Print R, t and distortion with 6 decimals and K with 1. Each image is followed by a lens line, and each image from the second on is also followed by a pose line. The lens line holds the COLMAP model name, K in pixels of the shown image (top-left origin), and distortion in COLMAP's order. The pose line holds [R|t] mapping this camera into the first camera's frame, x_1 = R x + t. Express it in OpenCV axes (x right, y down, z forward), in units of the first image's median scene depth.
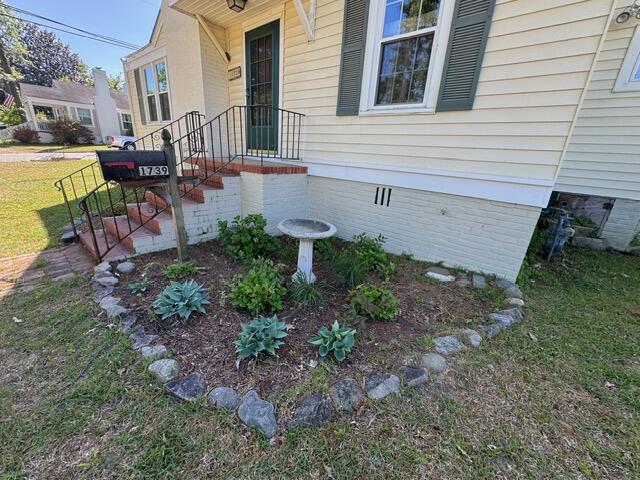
lens RADIAL K [[255.5, 0, 320.0], [0, 255.5, 240.0], [0, 0, 1]] dist [-0.004652, 0.000870]
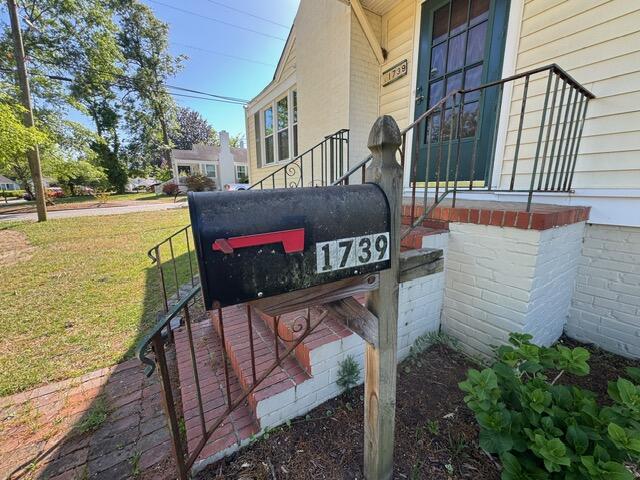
lens RADIAL K [[255.5, 0, 320.0], [0, 255.5, 240.0], [0, 0, 1]] dist [-0.004652, 0.000870]
pose [[0.949970, -0.002275, -0.312332, -0.229260], [-0.040668, 0.990560, -0.130908, -0.094126], [0.309681, 0.137061, 0.940910, 0.273930]]
